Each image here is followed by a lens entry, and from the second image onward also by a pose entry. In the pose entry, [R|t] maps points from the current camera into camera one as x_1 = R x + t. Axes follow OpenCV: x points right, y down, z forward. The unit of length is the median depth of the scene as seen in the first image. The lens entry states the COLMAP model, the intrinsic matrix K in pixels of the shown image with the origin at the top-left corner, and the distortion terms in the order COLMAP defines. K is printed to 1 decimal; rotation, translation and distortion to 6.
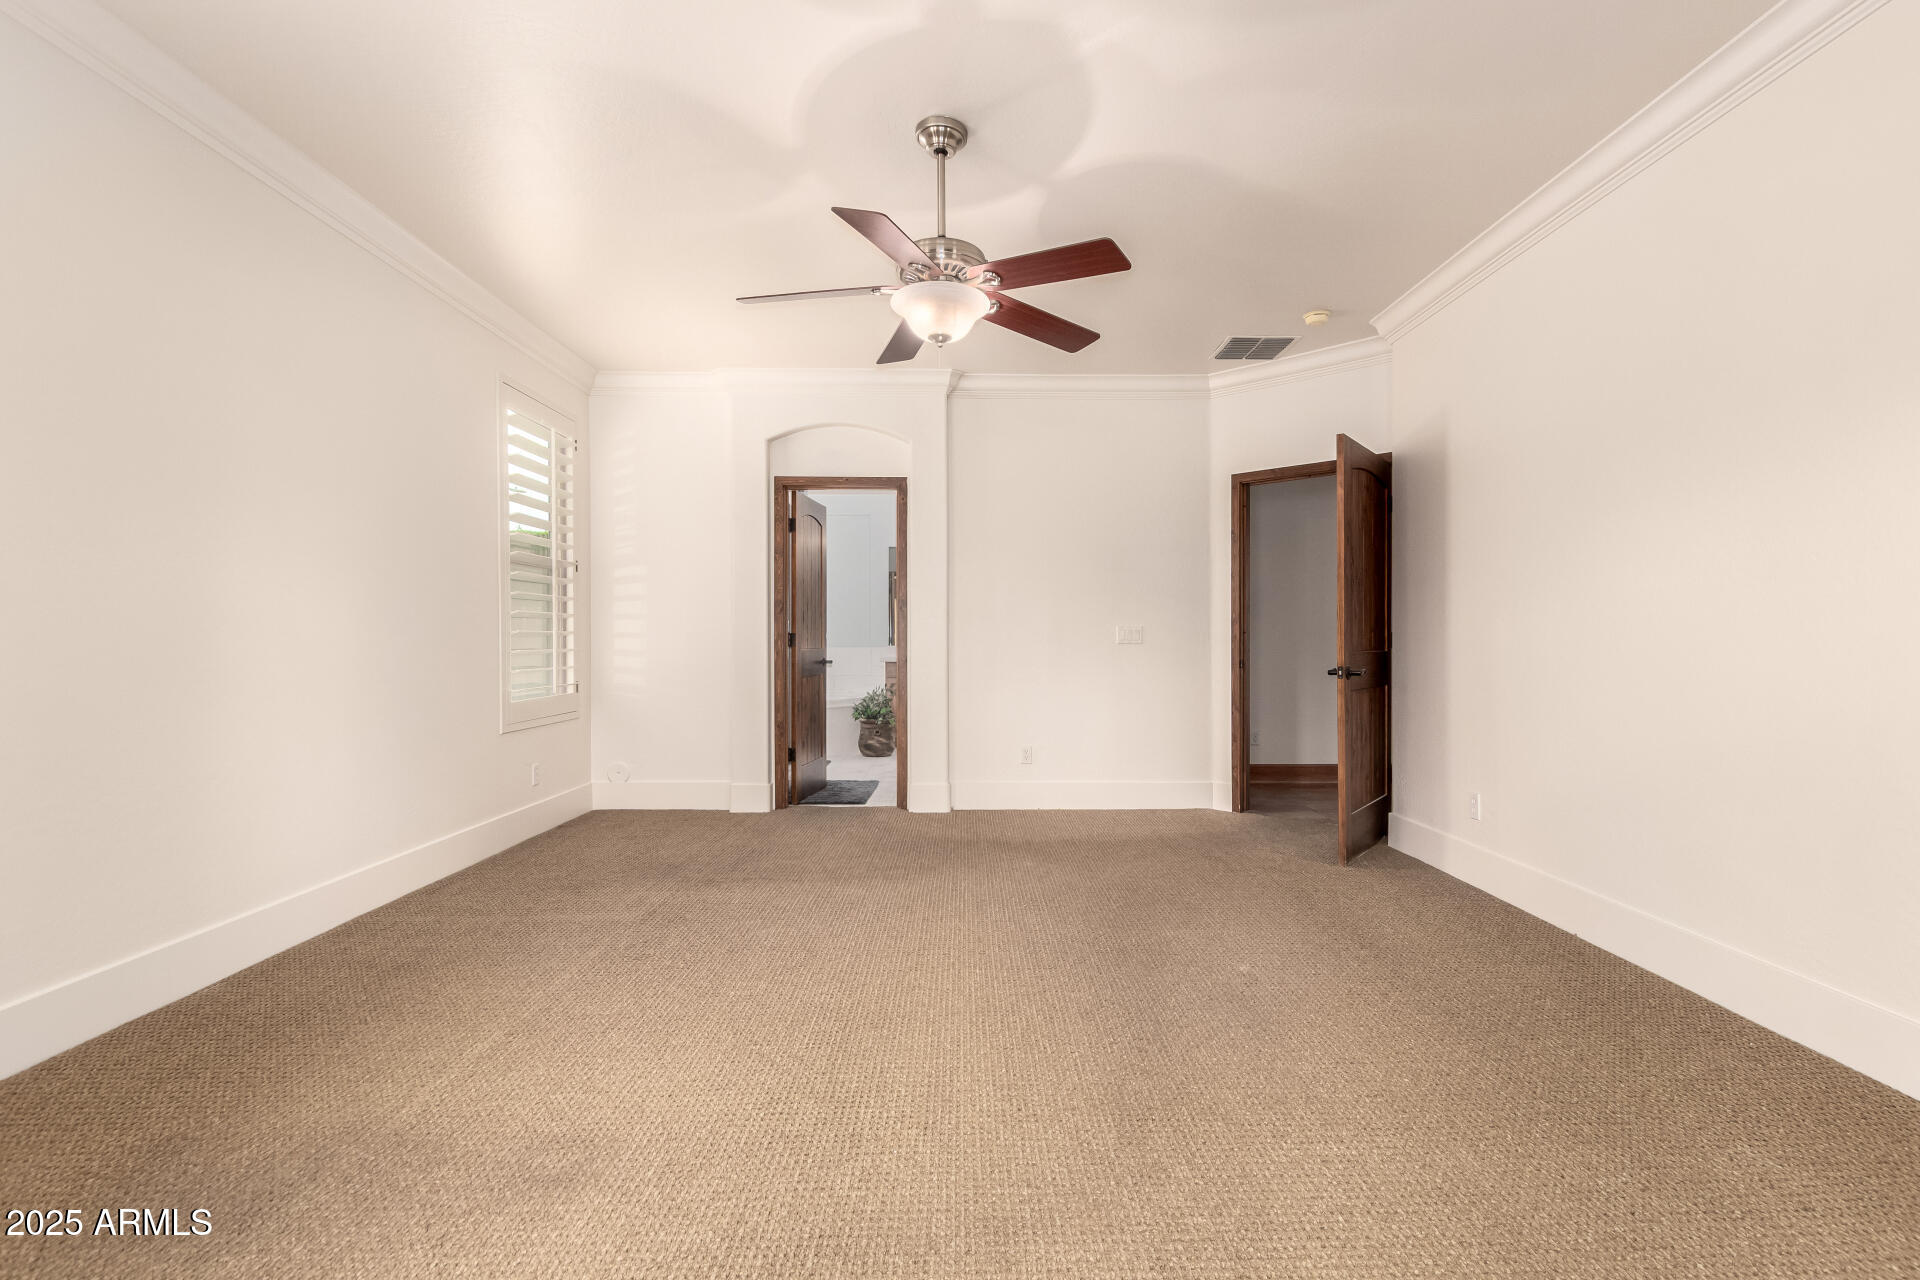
lens RADIAL K [[884.0, 0, 965.1], [0, 884.0, 643.3], [0, 0, 1]] dist [0.005081, -0.000759]
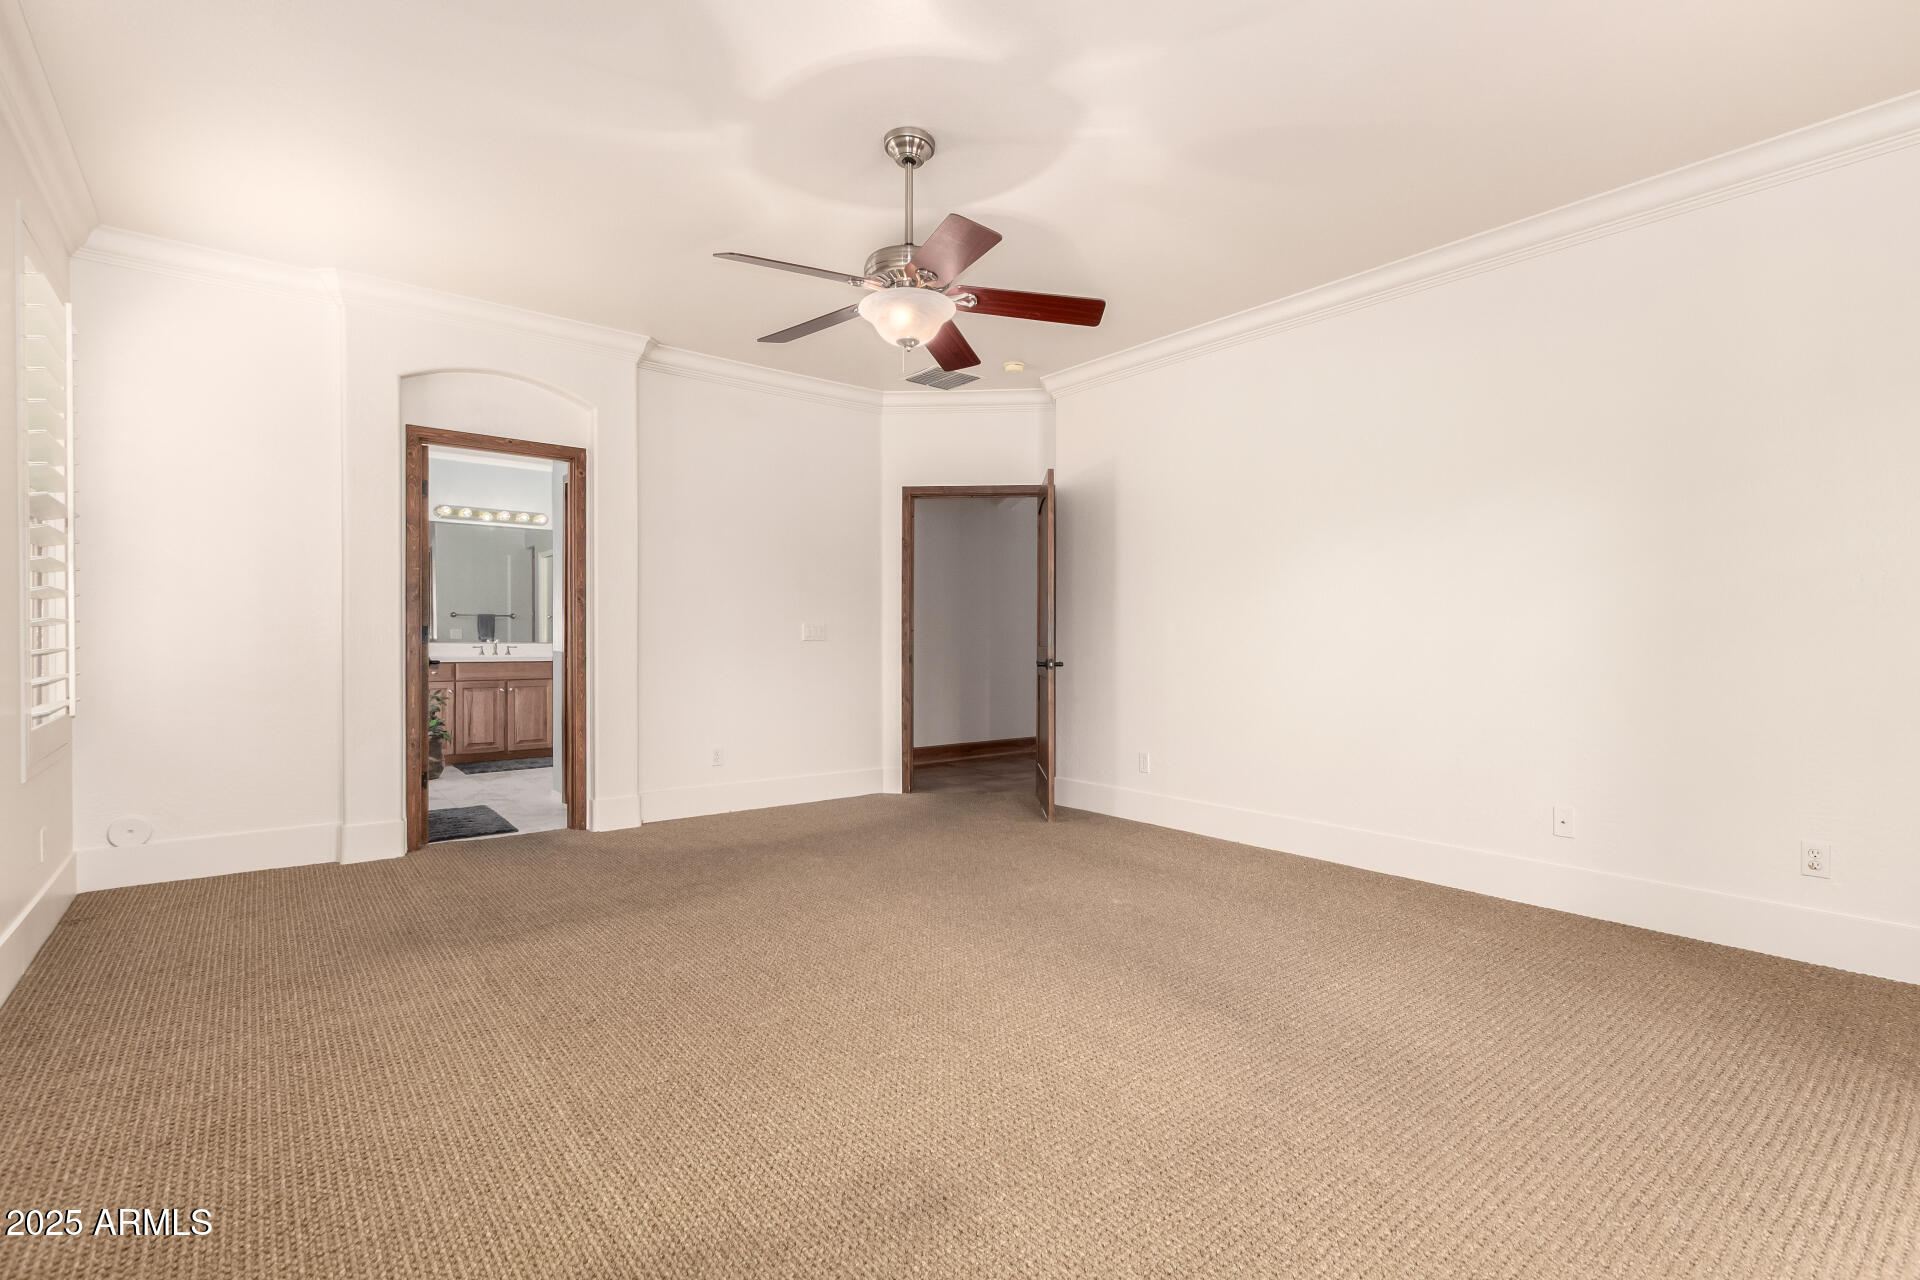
lens RADIAL K [[884.0, 0, 1004.7], [0, 884.0, 641.0], [0, 0, 1]] dist [0.005081, -0.000759]
pose [[0.782937, 0.001627, 0.622099, -0.292223], [-0.001955, 0.999998, -0.000154, 0.001095], [-0.622098, -0.001096, 0.782938, 0.062485]]
